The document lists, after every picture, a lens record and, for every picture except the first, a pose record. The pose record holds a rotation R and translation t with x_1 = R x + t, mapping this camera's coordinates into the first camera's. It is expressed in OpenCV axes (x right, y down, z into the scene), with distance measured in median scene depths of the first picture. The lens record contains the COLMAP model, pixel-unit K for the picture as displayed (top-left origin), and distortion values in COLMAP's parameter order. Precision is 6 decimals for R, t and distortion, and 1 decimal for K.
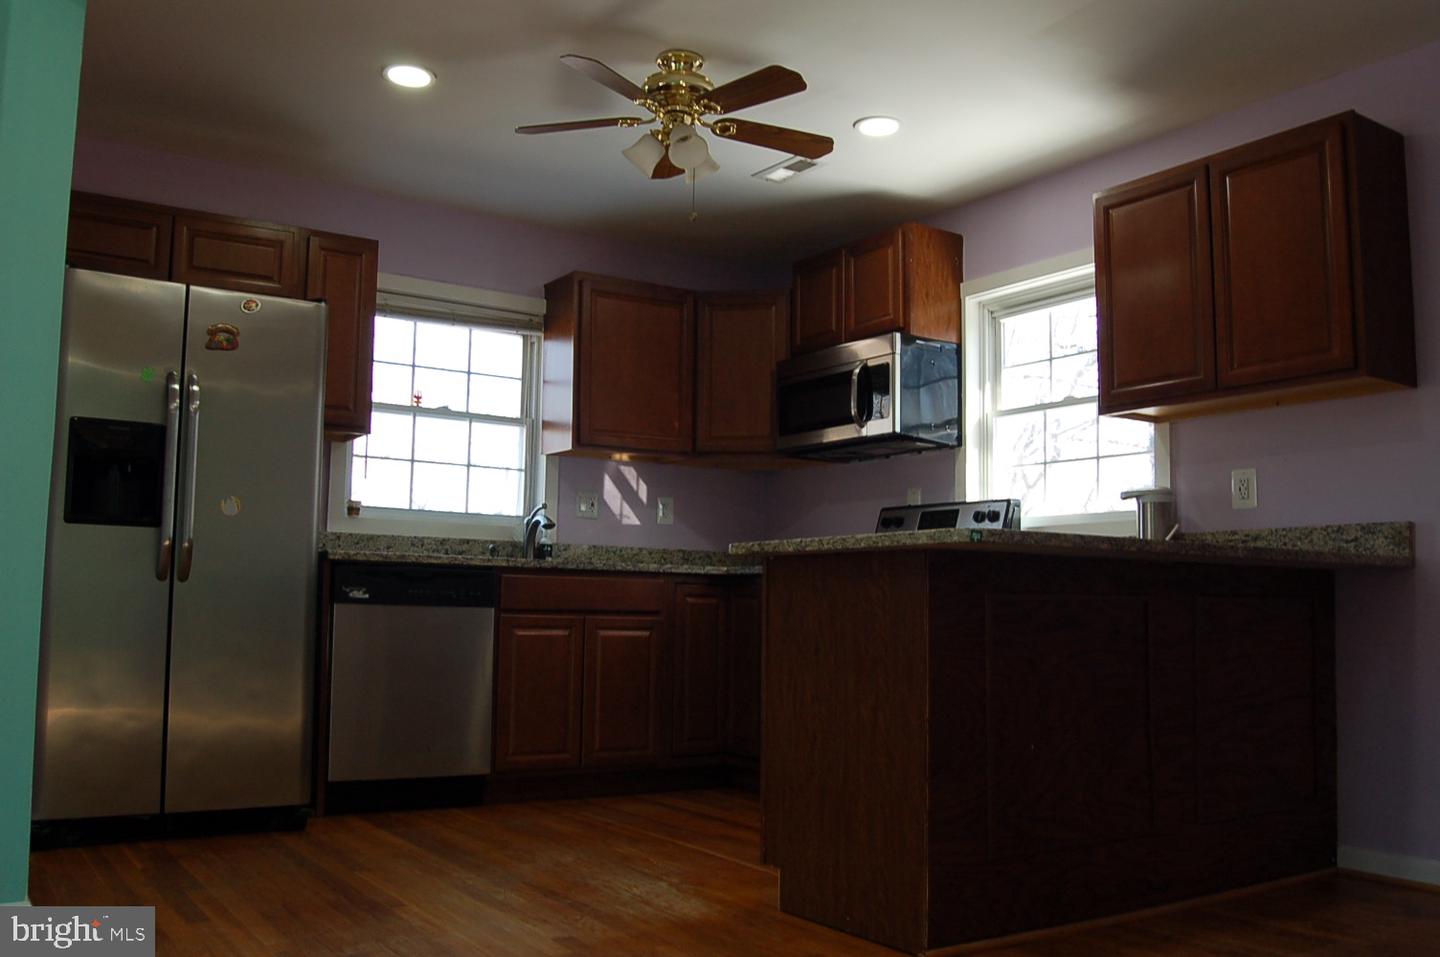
lens RADIAL K [[1241.1, 0, 714.8], [0, 1241.1, 504.4], [0, 0, 1]] dist [-0.064591, 0.020467]
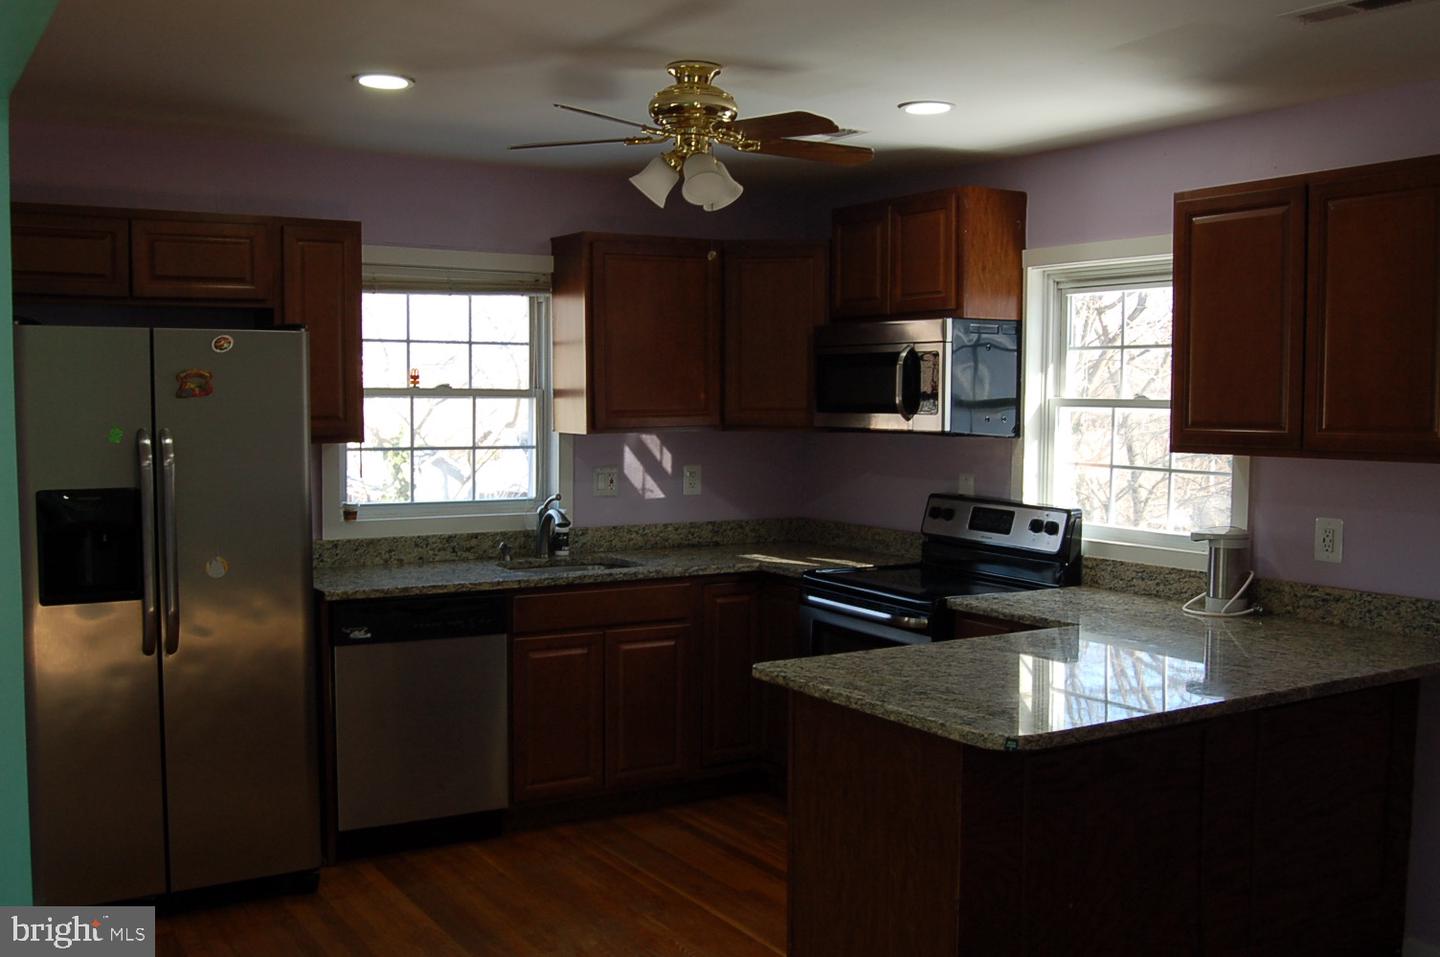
lens RADIAL K [[1384.2, 0, 718.2], [0, 1384.2, 505.1], [0, 0, 1]] dist [-0.046472, 0.000000]
pose [[0.999481, -0.007713, -0.031280, 0.015245], [0.012658, 0.986855, 0.161109, -0.199715], [0.029627, -0.161421, 0.986441, -0.000811]]
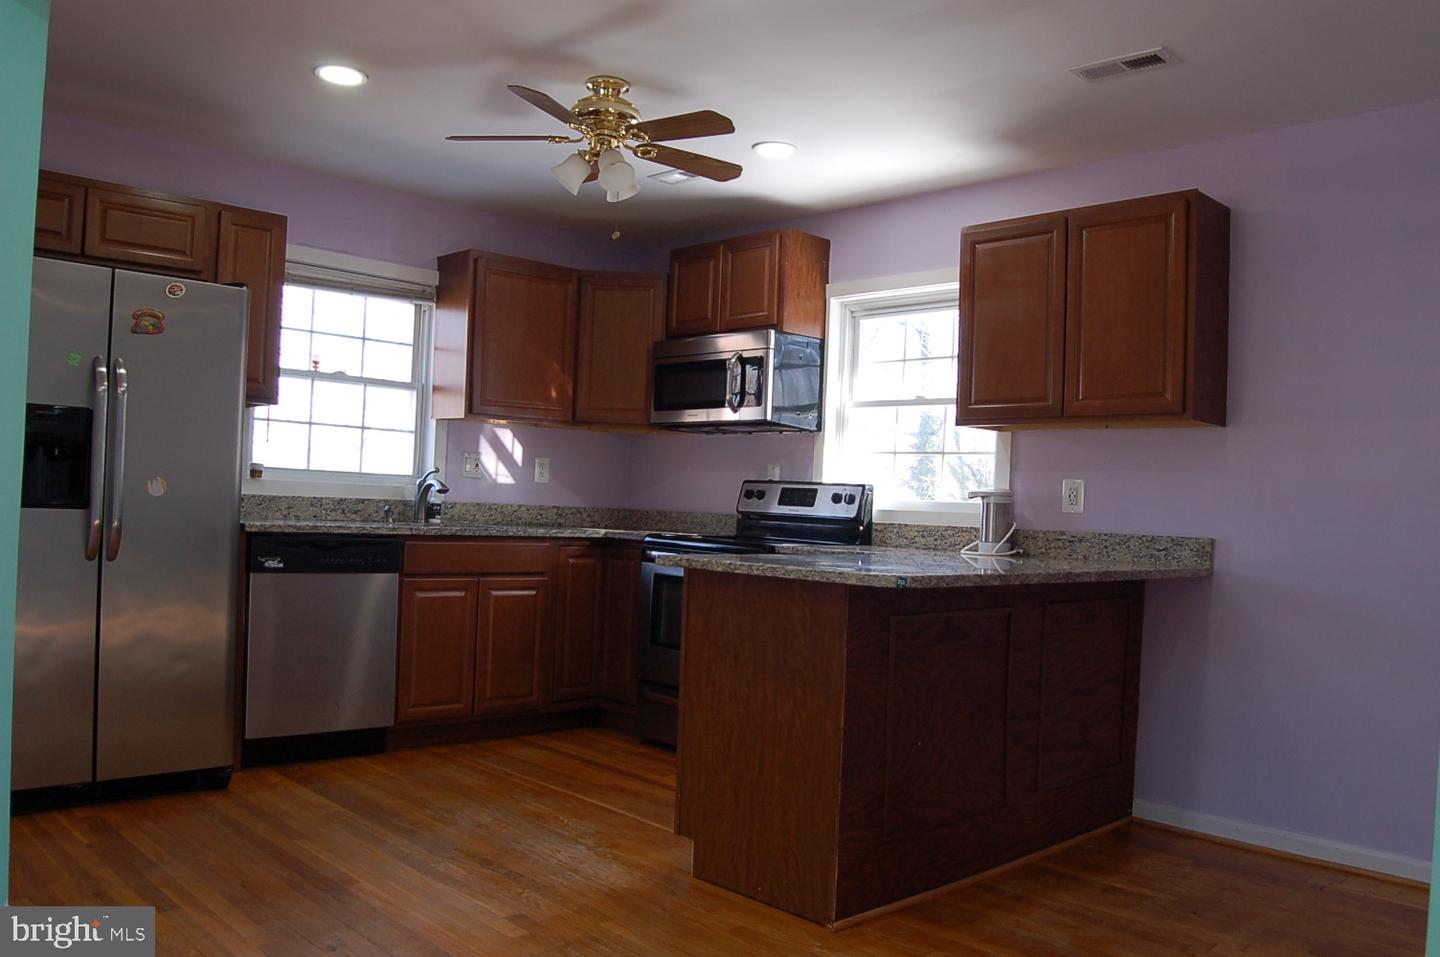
lens RADIAL K [[1134.5, 0, 699.7], [0, 1134.5, 500.2], [0, 0, 1]] dist [-0.071876, 0.029375]
pose [[0.986386, 0.026321, 0.162325, -0.091739], [-0.040259, 0.995721, 0.083183, -0.081313], [-0.159441, -0.088586, 0.983225, -0.000473]]
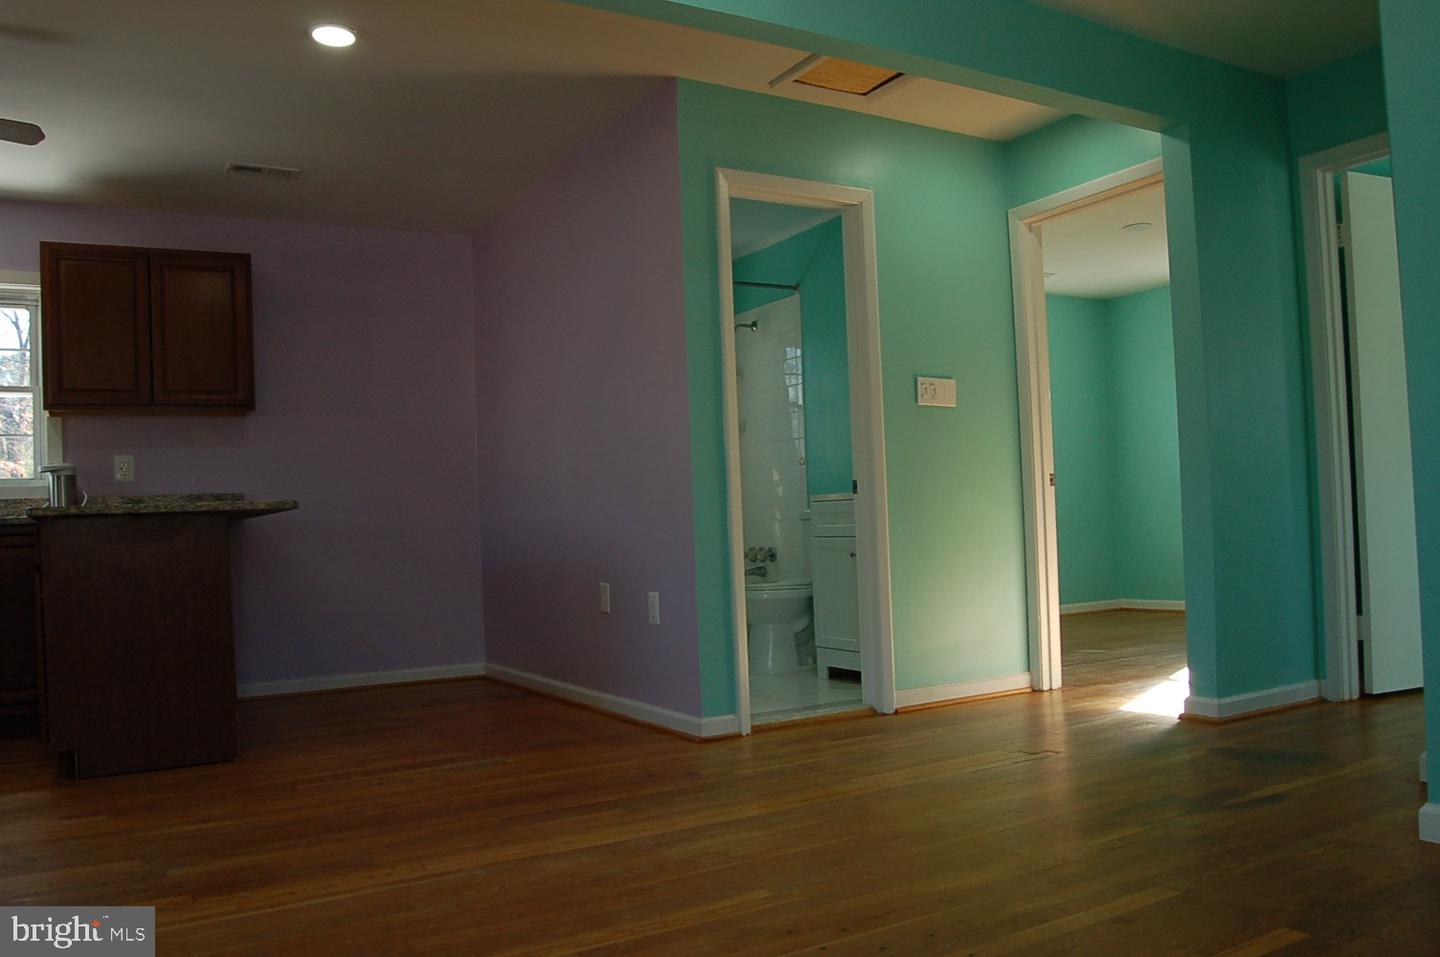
lens RADIAL K [[1134.5, 0, 722.7], [0, 1134.5, 479.3], [0, 0, 1]] dist [-0.071876, 0.029375]
pose [[0.070403, 0.025516, 0.997192, -0.828594], [-0.040387, 0.998926, -0.022709, 0.000890], [-0.996701, -0.038675, 0.071358, 0.179151]]
